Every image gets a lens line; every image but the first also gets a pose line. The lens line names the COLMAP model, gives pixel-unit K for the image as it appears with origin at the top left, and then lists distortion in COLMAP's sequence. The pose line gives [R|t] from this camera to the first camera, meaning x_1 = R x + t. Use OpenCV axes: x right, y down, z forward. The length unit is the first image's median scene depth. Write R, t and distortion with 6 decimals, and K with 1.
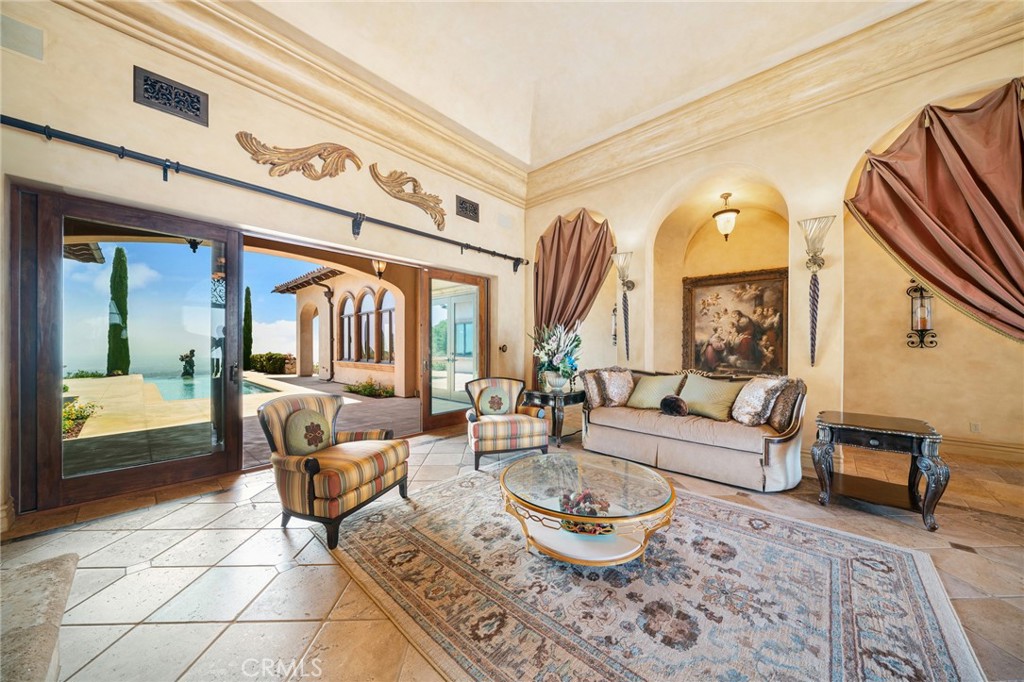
lens RADIAL K [[346.2, 0, 519.3], [0, 346.2, 340.4], [0, 0, 1]] dist [-0.007489, 0.000046]
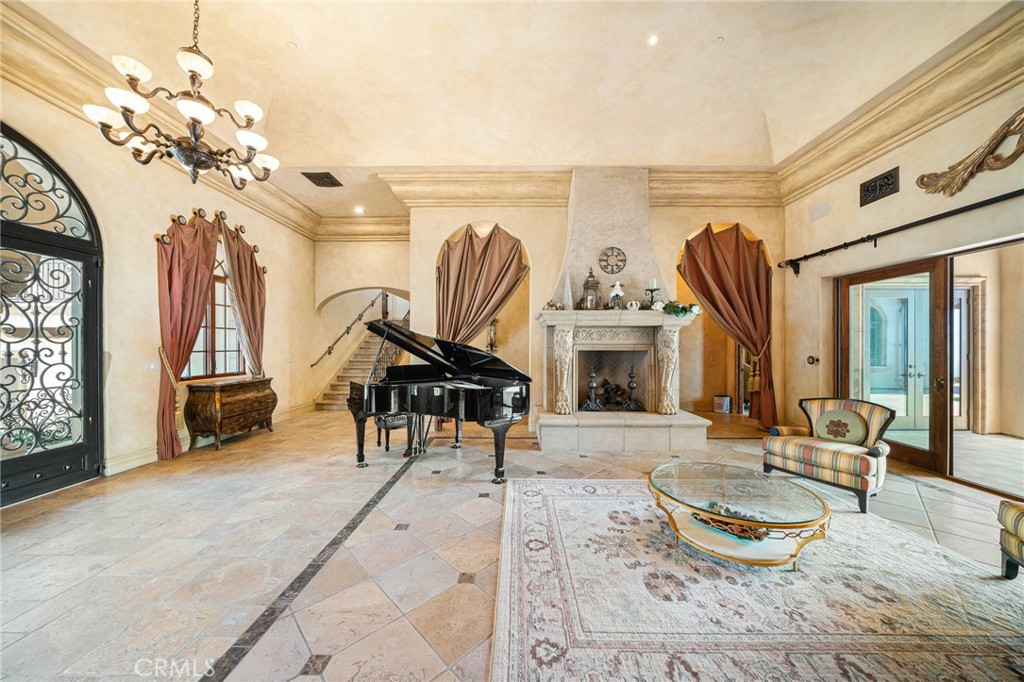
lens RADIAL K [[346.2, 0, 508.5], [0, 346.2, 350.6], [0, 0, 1]] dist [-0.007489, 0.000046]
pose [[-0.755908, 0.004874, -0.654660, 0.892980], [0.008810, 0.999957, -0.002727, -0.026253], [0.654619, -0.007829, -0.755919, 0.852001]]
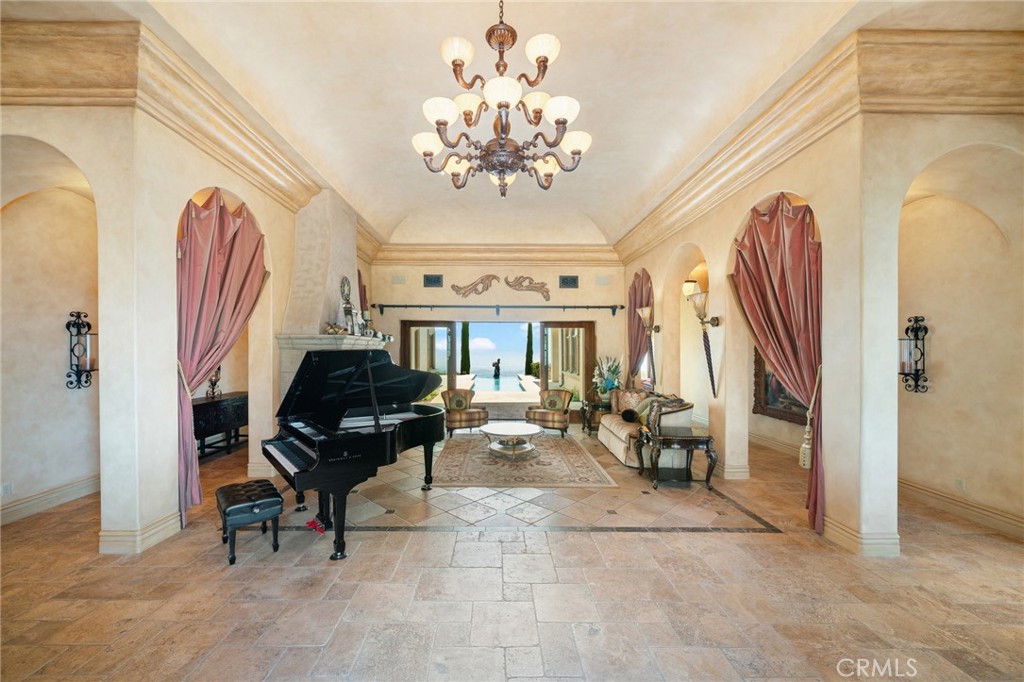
lens RADIAL K [[391.0, 0, 518.2], [0, 391.0, 358.5], [0, 0, 1]] dist [-0.006696, 0.000127]
pose [[0.706647, 0.018612, -0.707321, 1.415951], [0.006061, 0.999458, 0.032355, -0.137055], [0.707540, -0.027151, 0.706151, -0.633037]]
